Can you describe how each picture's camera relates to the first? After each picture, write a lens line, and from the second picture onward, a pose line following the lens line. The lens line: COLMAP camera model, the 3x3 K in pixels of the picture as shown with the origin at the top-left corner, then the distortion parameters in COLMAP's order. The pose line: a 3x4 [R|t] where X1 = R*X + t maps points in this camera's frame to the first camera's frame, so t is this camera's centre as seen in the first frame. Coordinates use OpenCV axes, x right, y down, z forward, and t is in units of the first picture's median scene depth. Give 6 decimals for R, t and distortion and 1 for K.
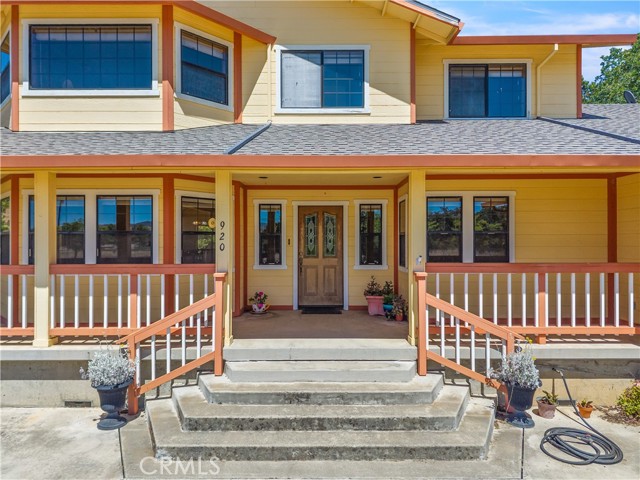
lens RADIAL K [[433.4, 0, 324.1], [0, 433.4, 238.6], [0, 0, 1]] dist [0.054505, -0.065232]
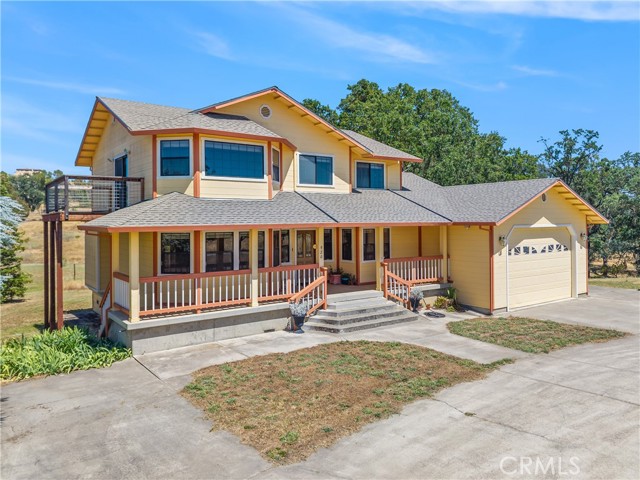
lens RADIAL K [[478.2, 0, 318.3], [0, 478.2, 221.4], [0, 0, 1]] dist [0.070455, 0.000307]
pose [[0.812610, -0.005001, 0.582786, -1.469141], [0.000406, 0.999968, 0.008016, -0.163281], [-0.582808, -0.006277, 0.812586, -0.929462]]
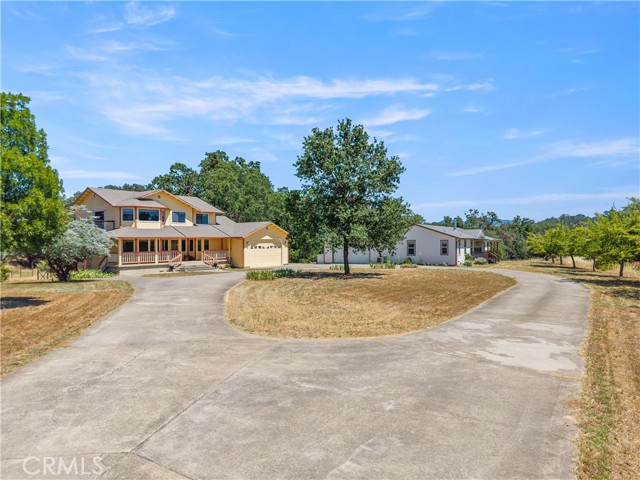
lens RADIAL K [[433.4, 0, 324.1], [0, 433.4, 238.6], [0, 0, 1]] dist [0.054505, -0.065232]
pose [[0.608862, 0.001138, 0.793275, -3.654396], [0.001086, 0.999997, -0.002268, -0.097724], [-0.793275, 0.002243, 0.608859, -4.269339]]
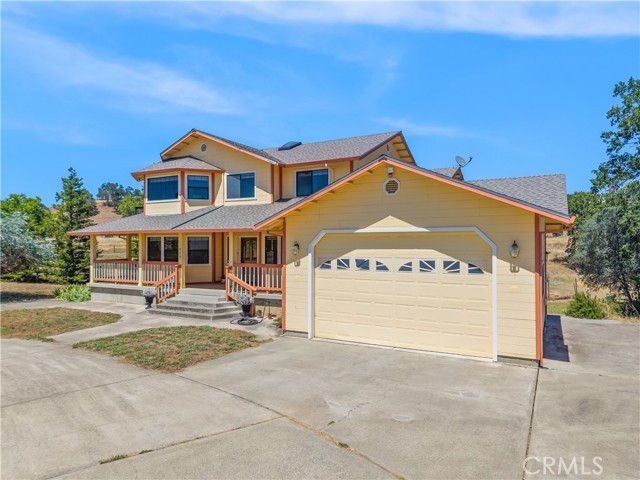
lens RADIAL K [[433.4, 0, 324.1], [0, 433.4, 238.6], [0, 0, 1]] dist [0.054505, -0.065232]
pose [[0.880193, -0.003190, -0.474605, 1.736248], [0.002416, 0.999995, -0.002241, -0.079901], [0.474610, 0.000826, 0.880196, -0.999690]]
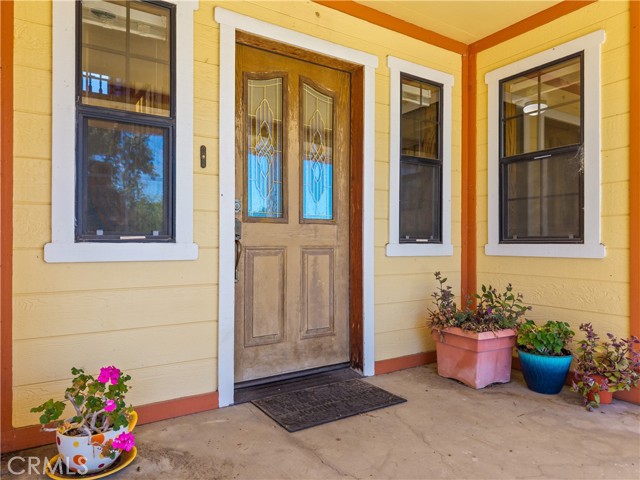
lens RADIAL K [[433.4, 0, 324.1], [0, 433.4, 238.6], [0, 0, 1]] dist [0.054505, -0.065232]
pose [[0.839589, 0.008683, 0.543152, -0.200038], [-0.003869, 0.999942, -0.010005, 0.073605], [-0.543208, 0.006299, 0.839575, 0.888239]]
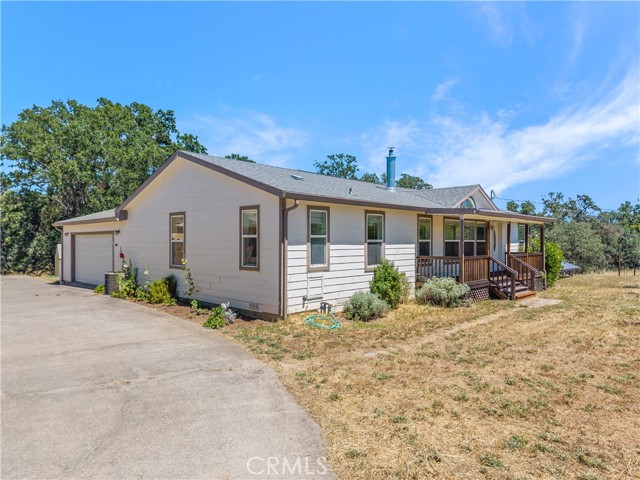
lens RADIAL K [[433.4, 0, 324.1], [0, 433.4, 238.6], [0, 0, 1]] dist [0.054505, -0.065232]
pose [[0.749939, 0.001935, 0.661504, 1.622124], [0.000284, 0.999995, -0.003247, 0.024598], [-0.661507, 0.002623, 0.749934, -3.088726]]
